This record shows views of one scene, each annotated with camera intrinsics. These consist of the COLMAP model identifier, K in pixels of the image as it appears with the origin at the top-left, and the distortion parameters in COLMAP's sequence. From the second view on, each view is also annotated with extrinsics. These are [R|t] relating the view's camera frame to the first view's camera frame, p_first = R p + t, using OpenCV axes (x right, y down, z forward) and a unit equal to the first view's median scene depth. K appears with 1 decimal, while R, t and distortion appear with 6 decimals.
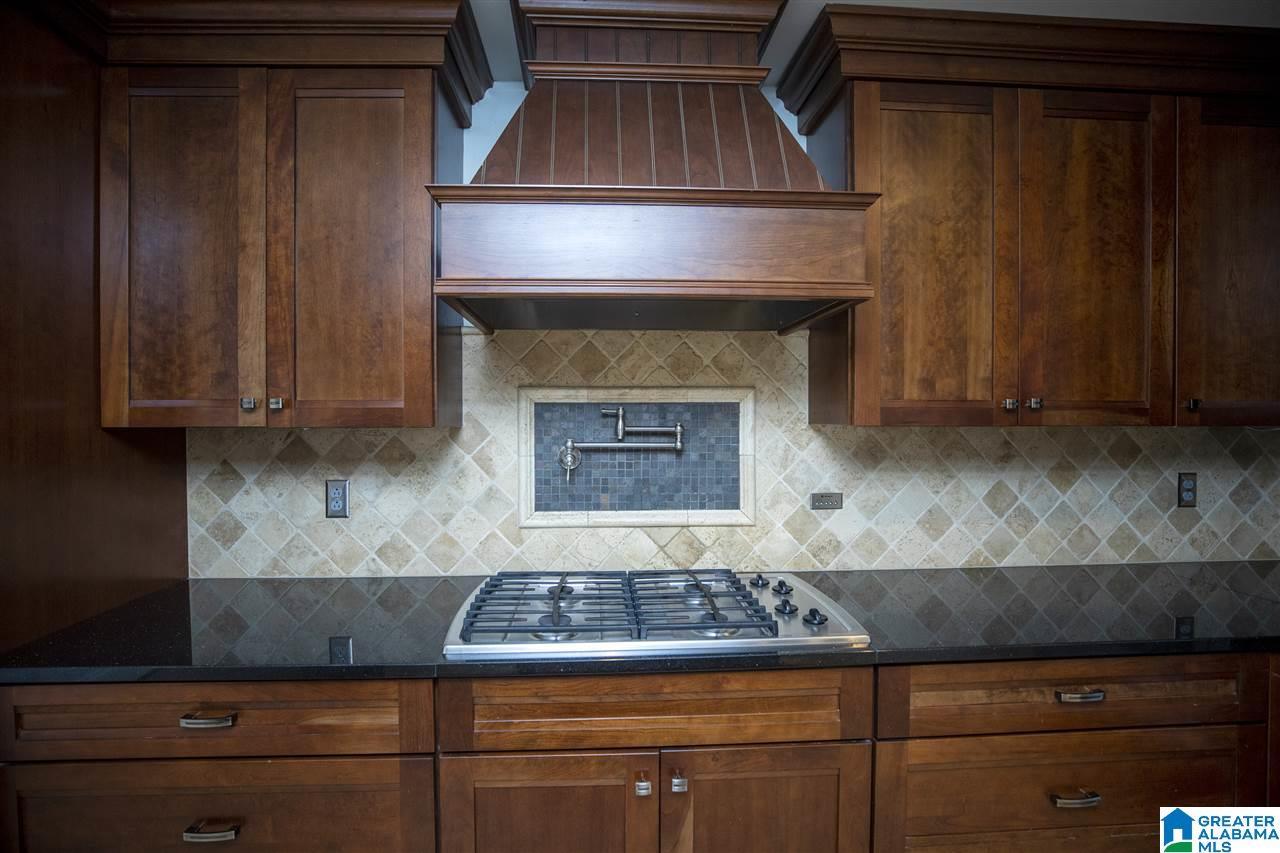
lens RADIAL K [[605.9, 0, 635.5], [0, 605.9, 424.3], [0, 0, 1]] dist [0.006204, -0.000231]
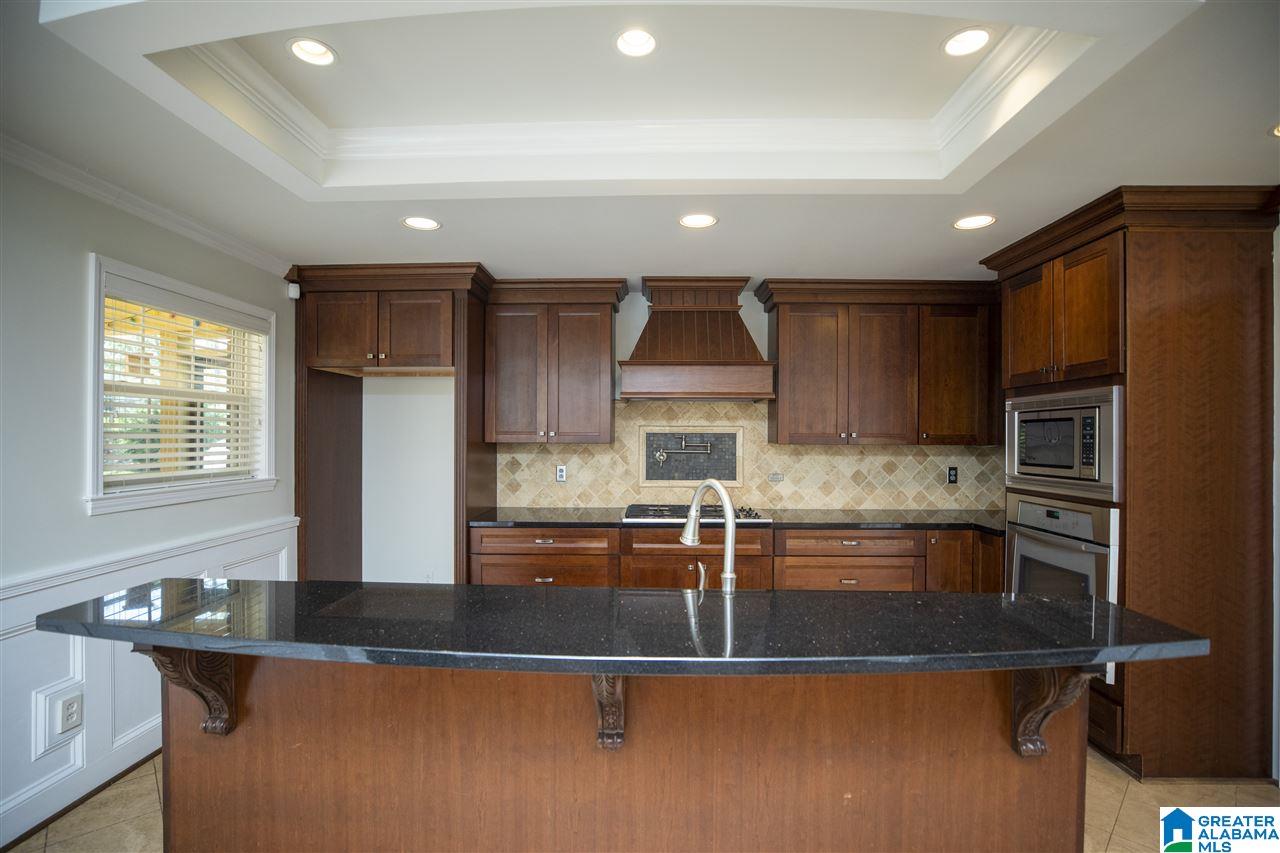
lens RADIAL K [[605.9, 0, 644.1], [0, 605.9, 434.1], [0, 0, 1]] dist [0.006204, -0.000231]
pose [[0.996094, 0.006061, -0.088091, 0.028478], [-0.006858, 0.999938, -0.008743, -0.009291], [0.088033, 0.009313, 0.996074, -1.276083]]
